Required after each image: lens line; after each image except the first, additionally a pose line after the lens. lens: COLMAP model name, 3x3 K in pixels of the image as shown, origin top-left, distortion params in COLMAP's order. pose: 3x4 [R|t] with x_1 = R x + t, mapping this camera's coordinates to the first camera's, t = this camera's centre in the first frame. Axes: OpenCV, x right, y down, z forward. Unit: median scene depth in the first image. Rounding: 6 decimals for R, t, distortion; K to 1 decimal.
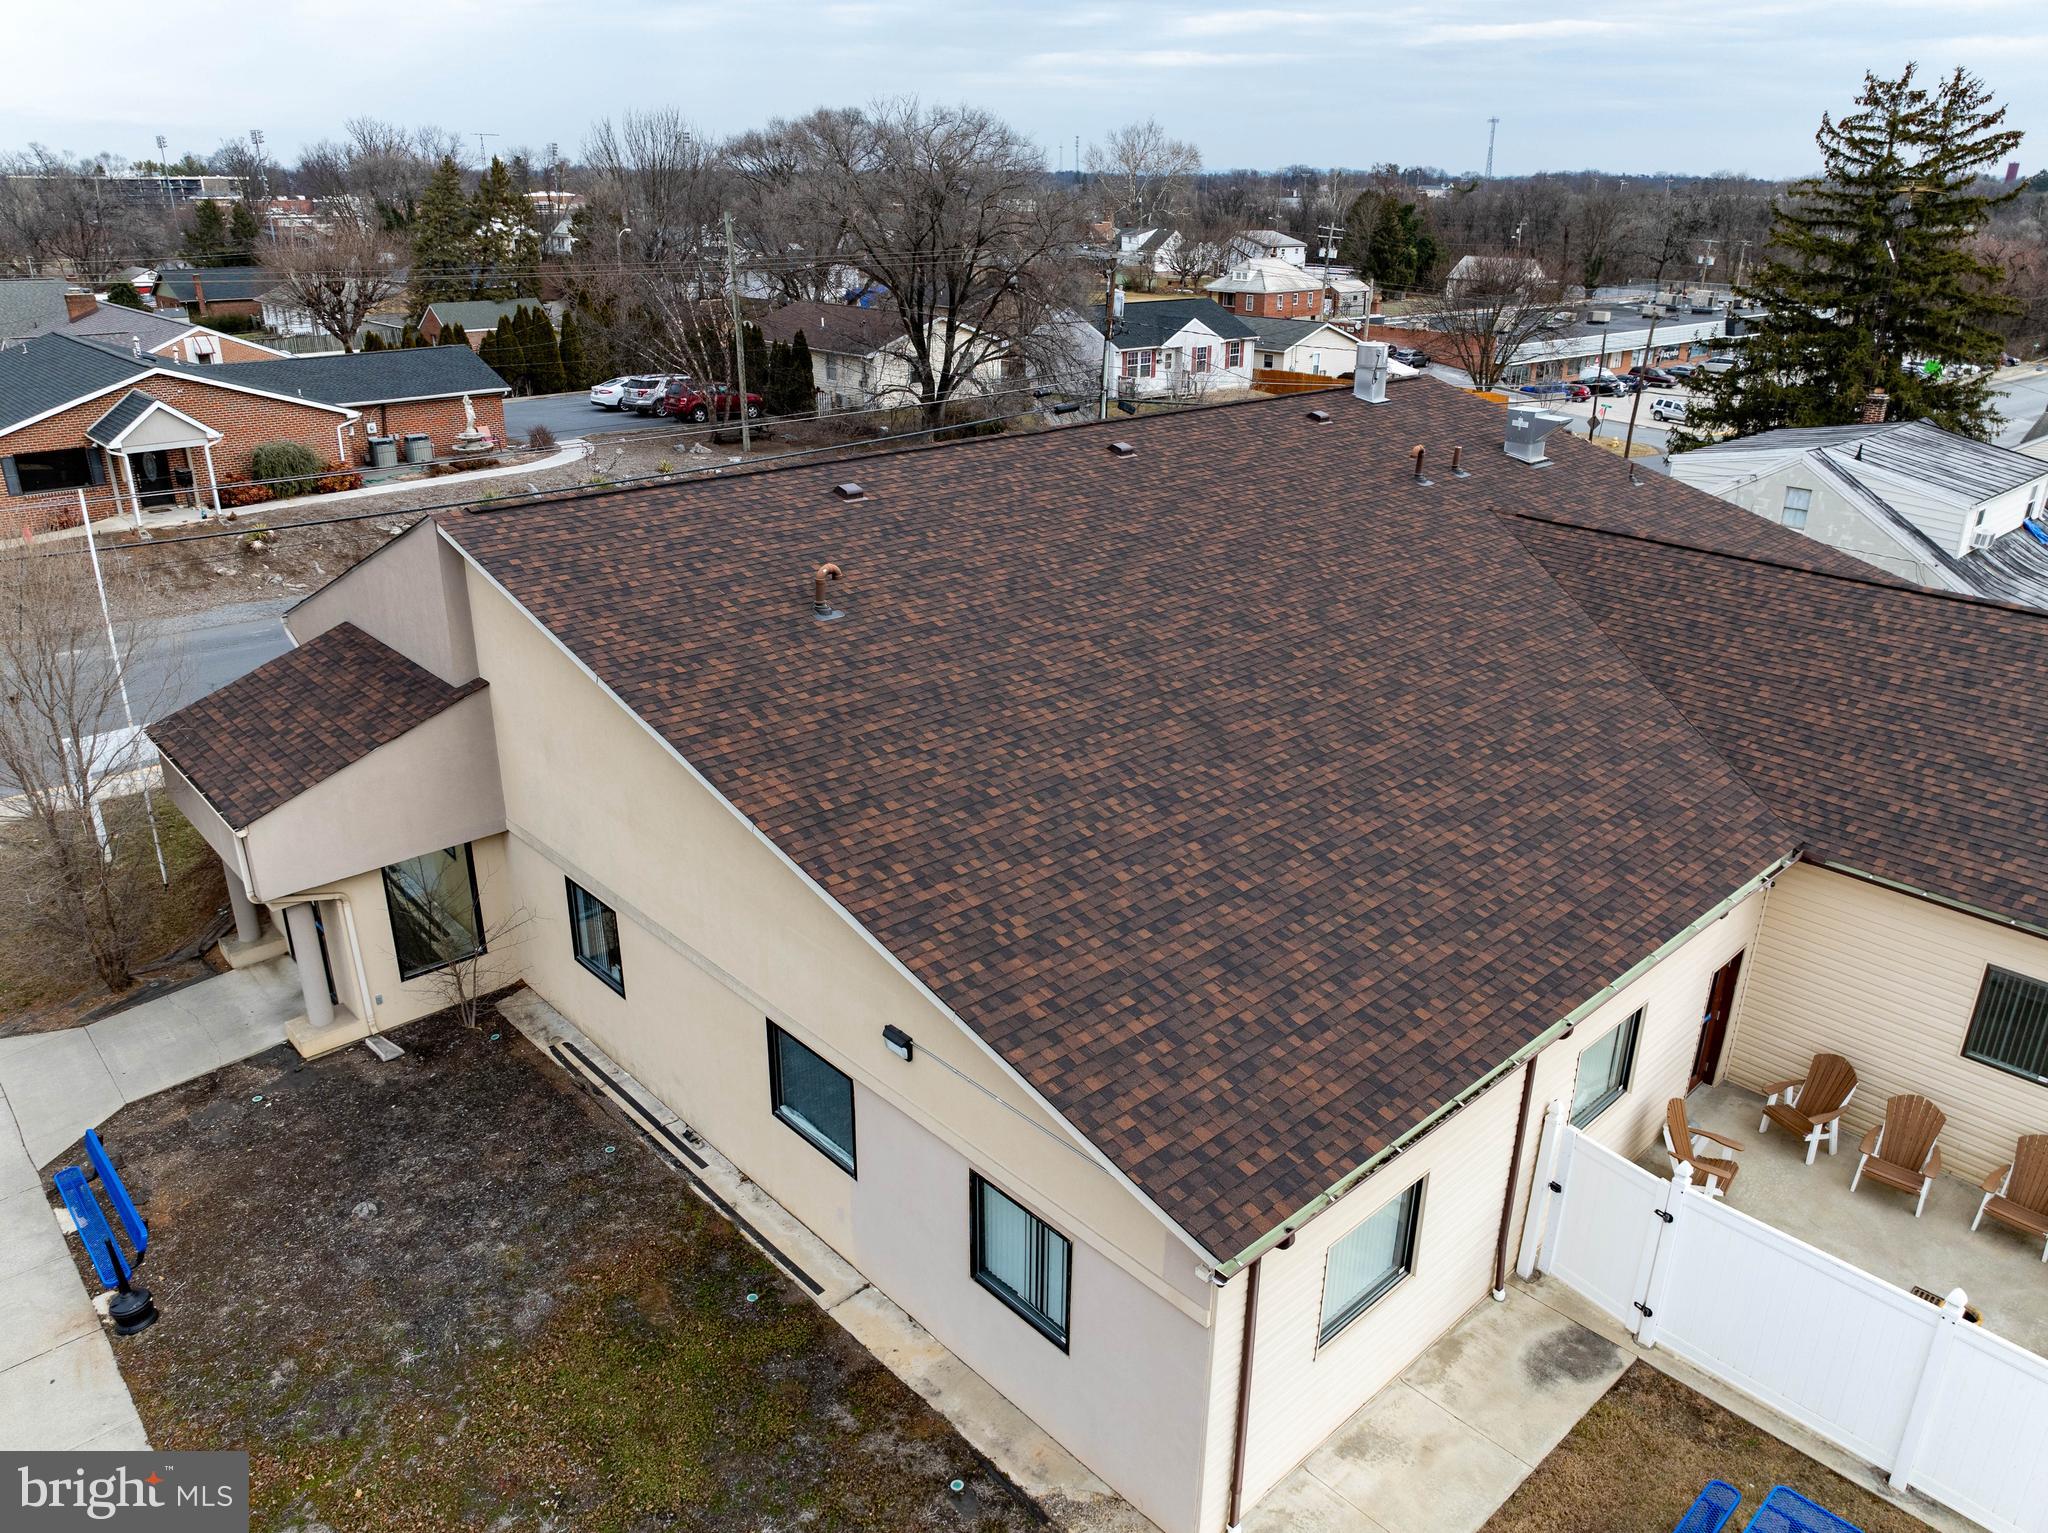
lens RADIAL K [[1448.1, 0, 1023.1], [0, 1448.1, 758.6], [0, 0, 1]] dist [-0.044064, 0.012654]
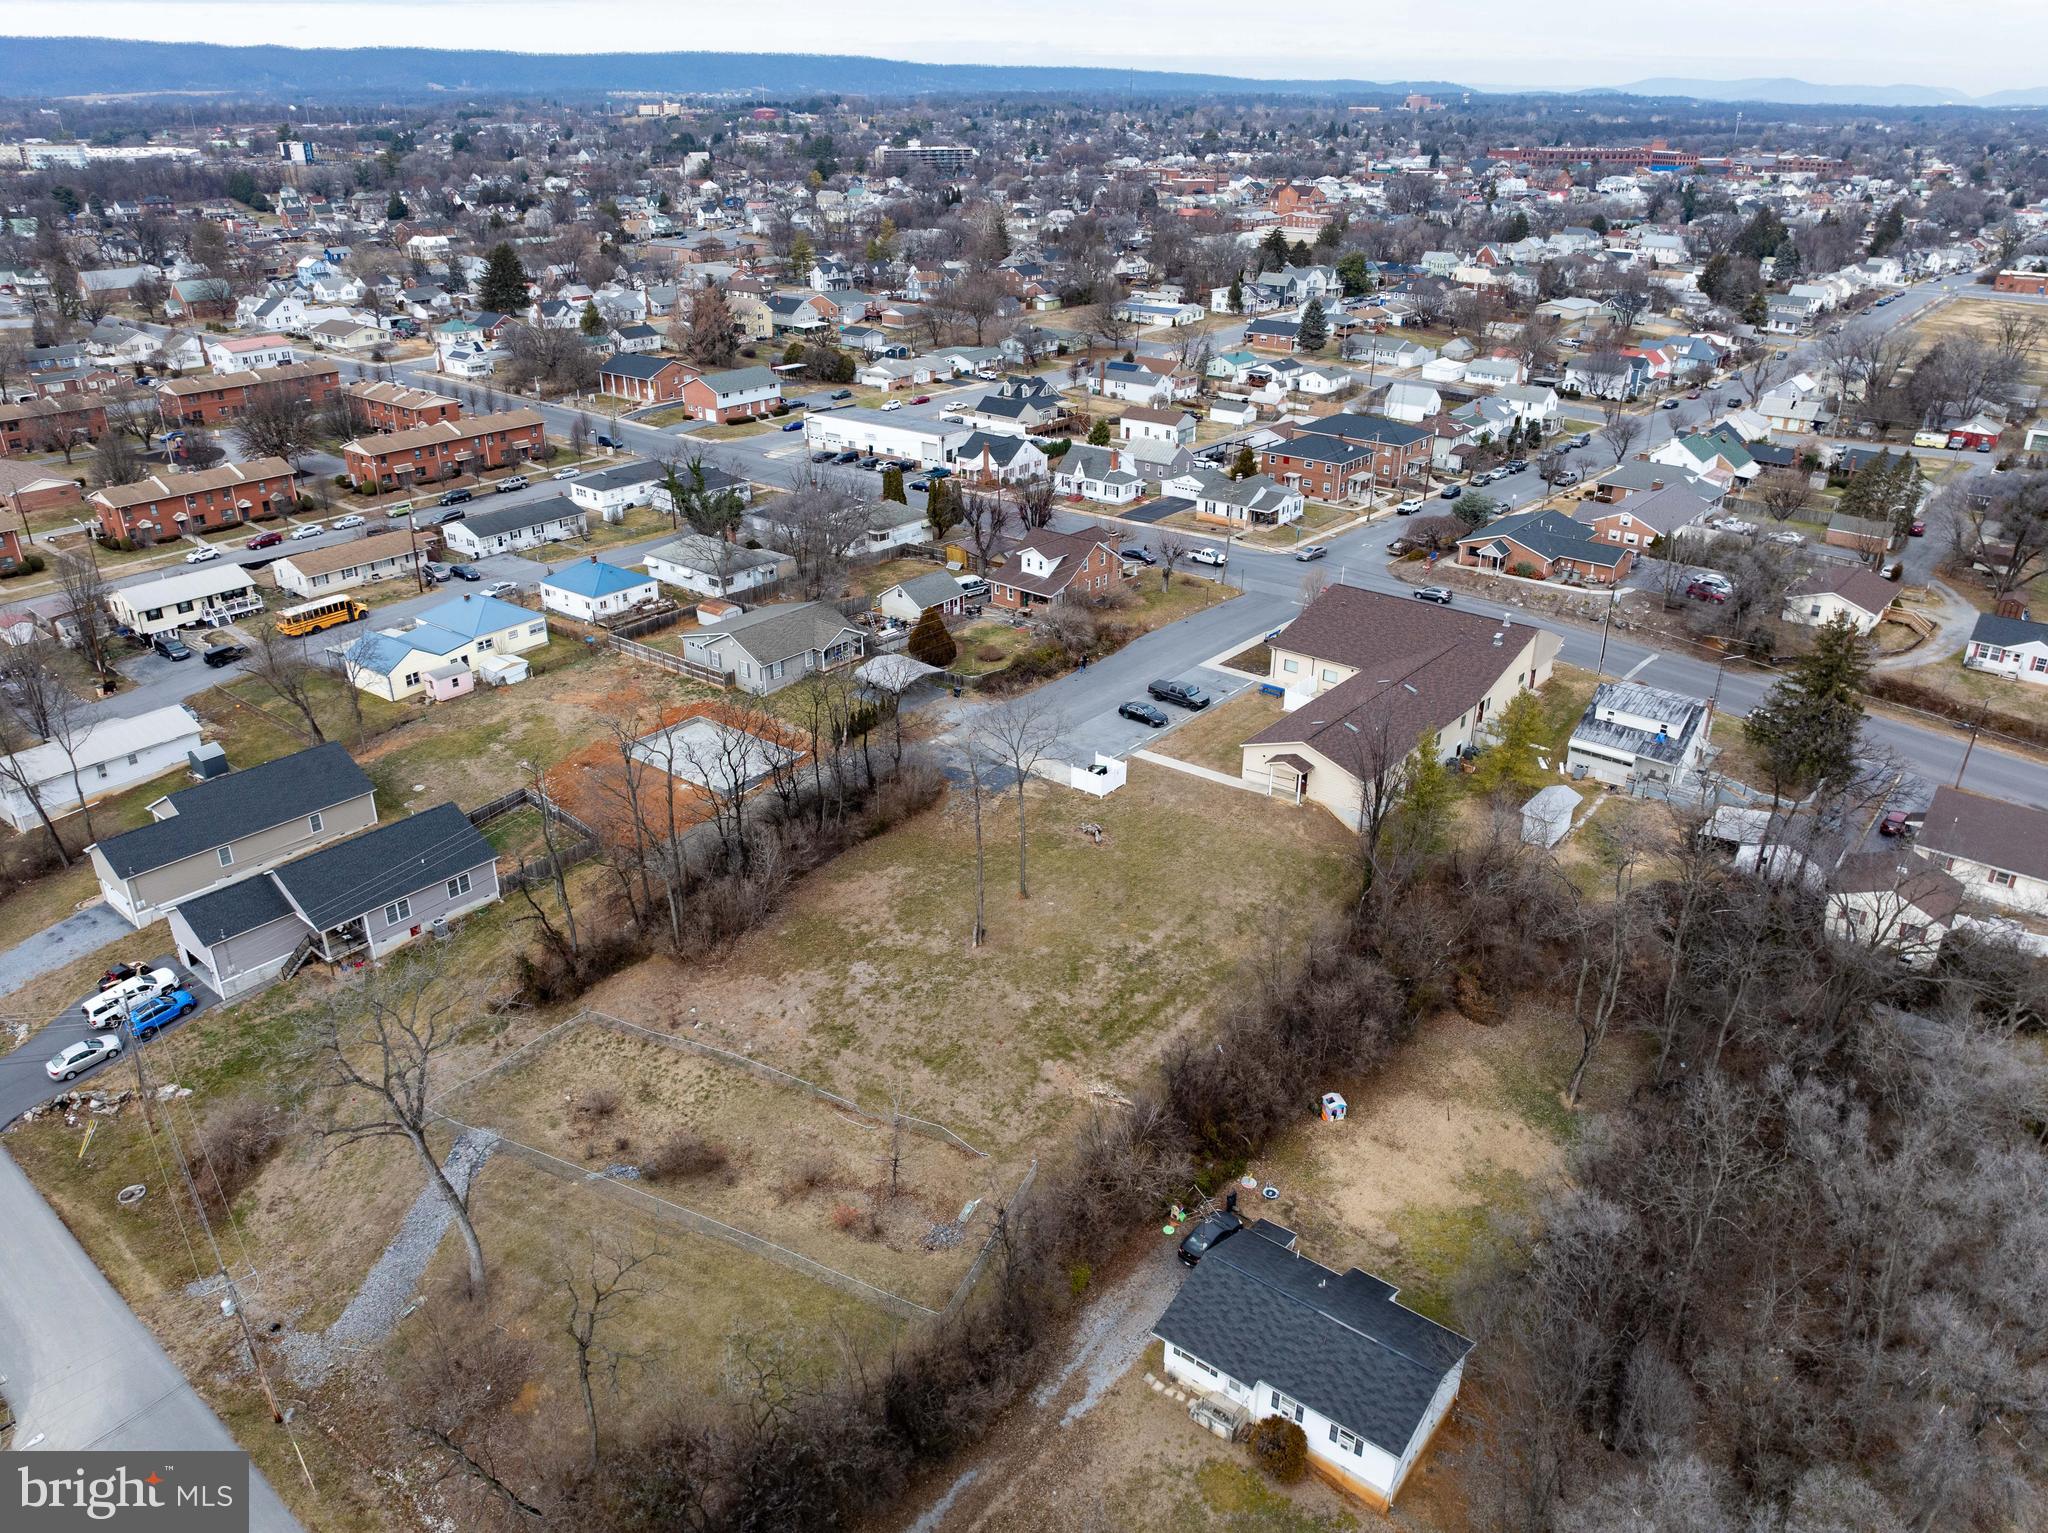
lens RADIAL K [[1448.1, 0, 1023.1], [0, 1448.1, 765.5], [0, 0, 1]] dist [-0.044064, 0.012654]
pose [[0.137159, 0.412394, -0.900621, 6.924377], [-0.367867, 0.865396, 0.340240, -1.359067], [0.919707, 0.284642, 0.270403, -2.487103]]
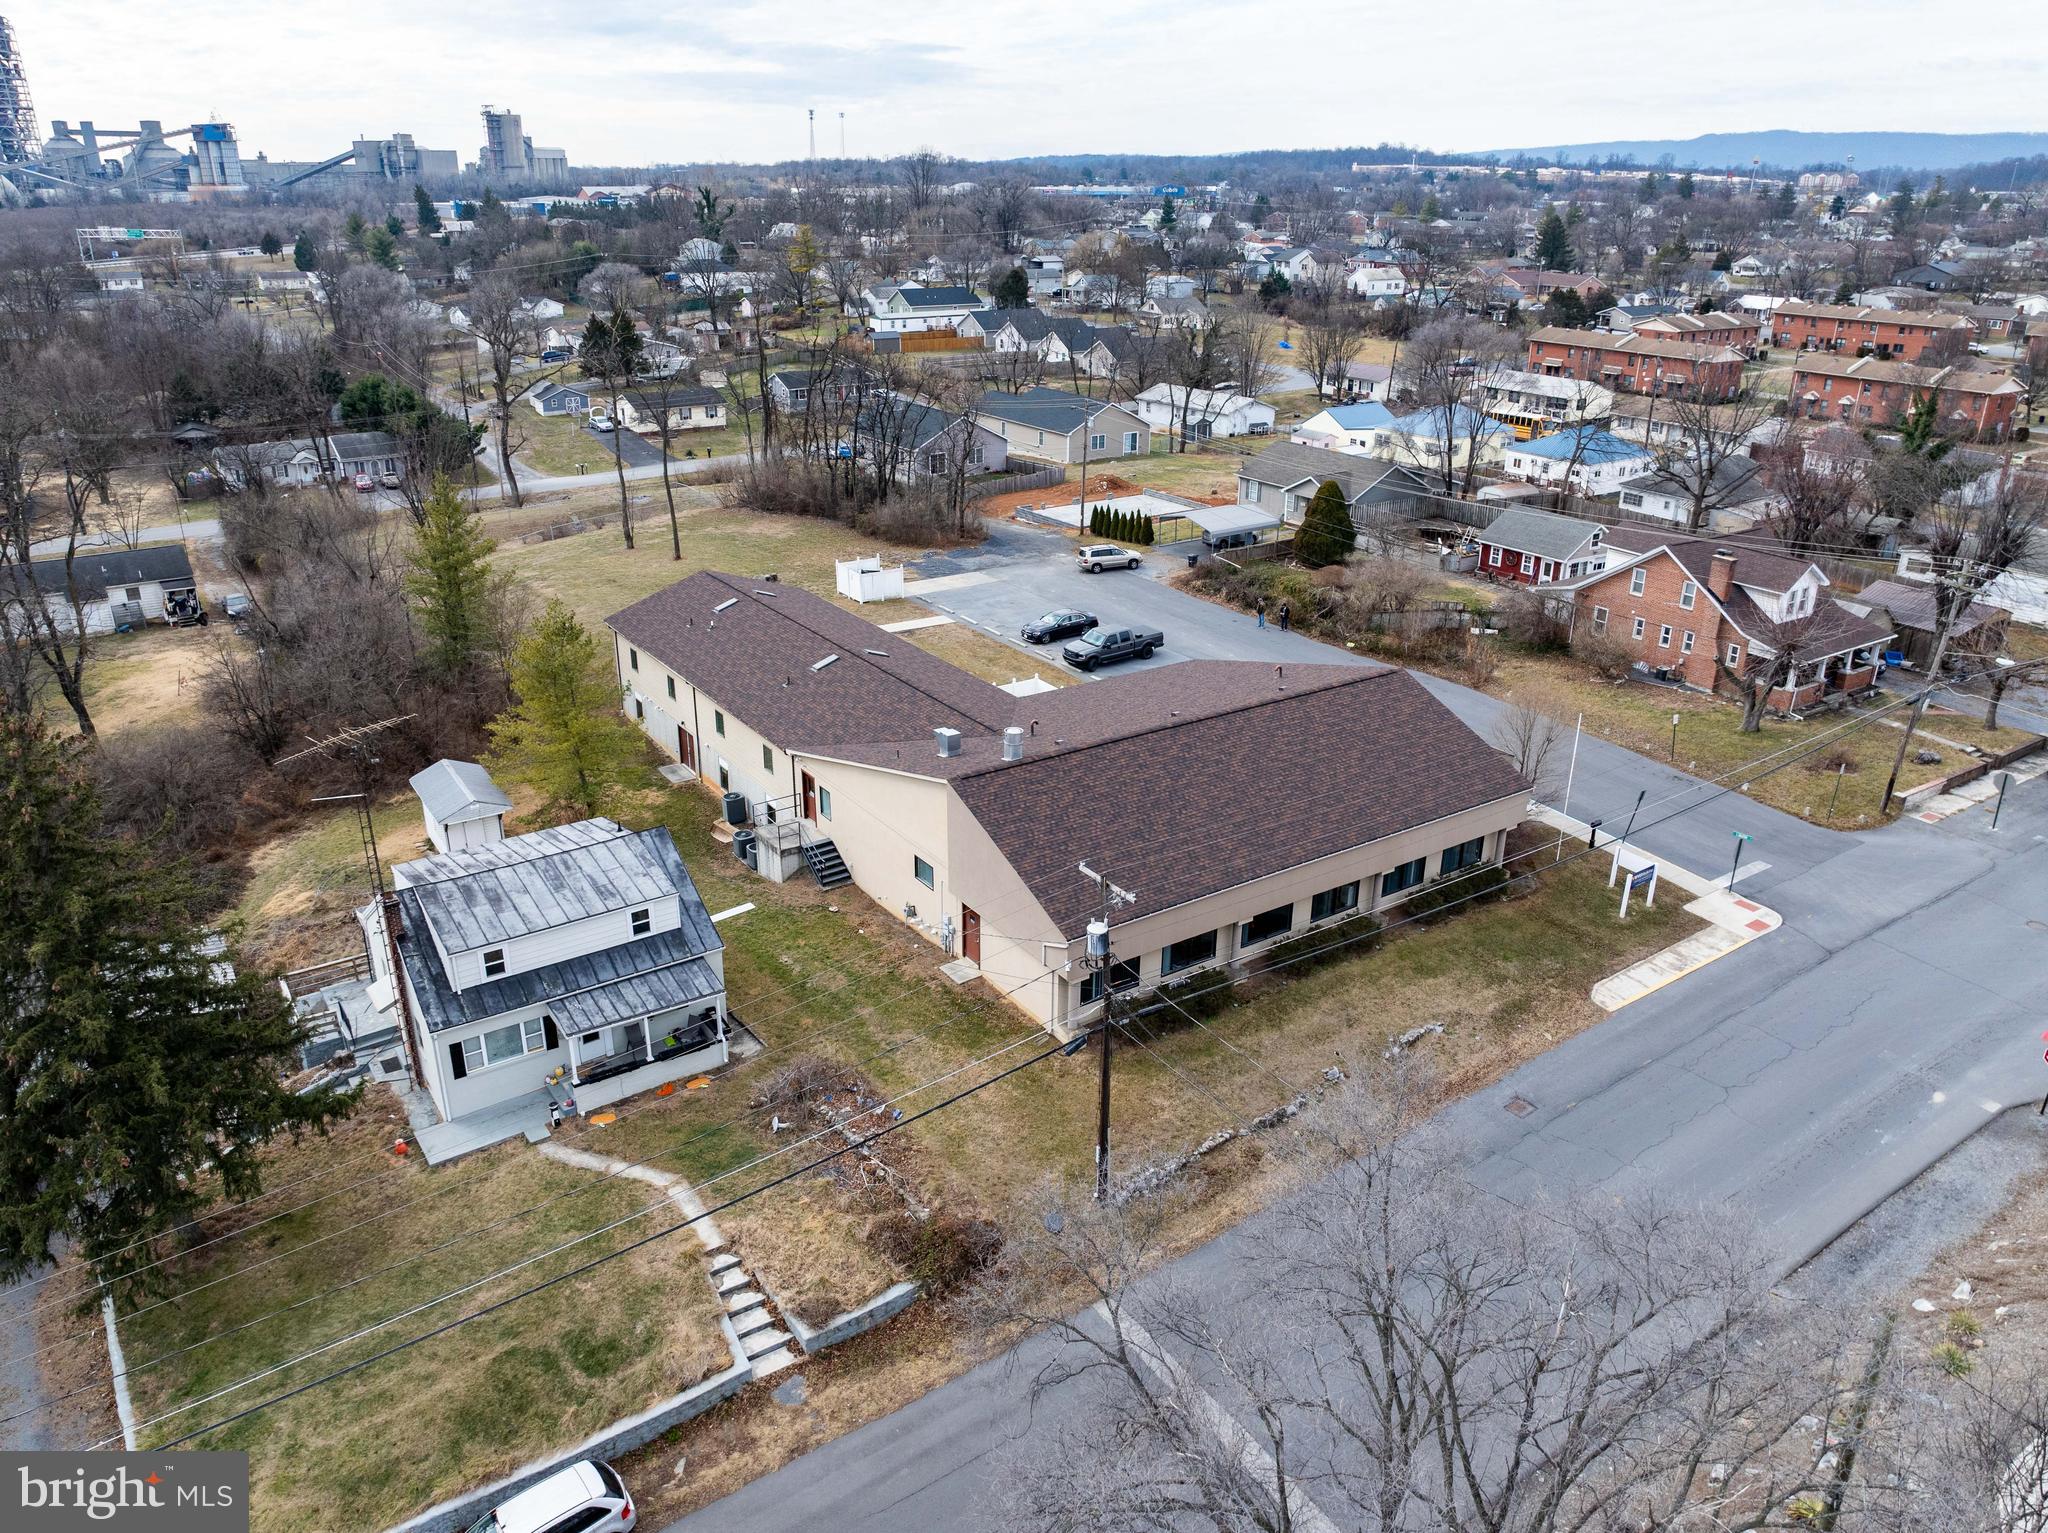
lens RADIAL K [[1448.1, 0, 1022.8], [0, 1448.1, 764.3], [0, 0, 1]] dist [-0.044064, 0.012654]
pose [[-0.988434, -0.071909, 0.133516, -0.004413], [0.041103, 0.720434, 0.692304, -2.226133], [-0.145973, 0.689785, -0.709146, 3.446194]]
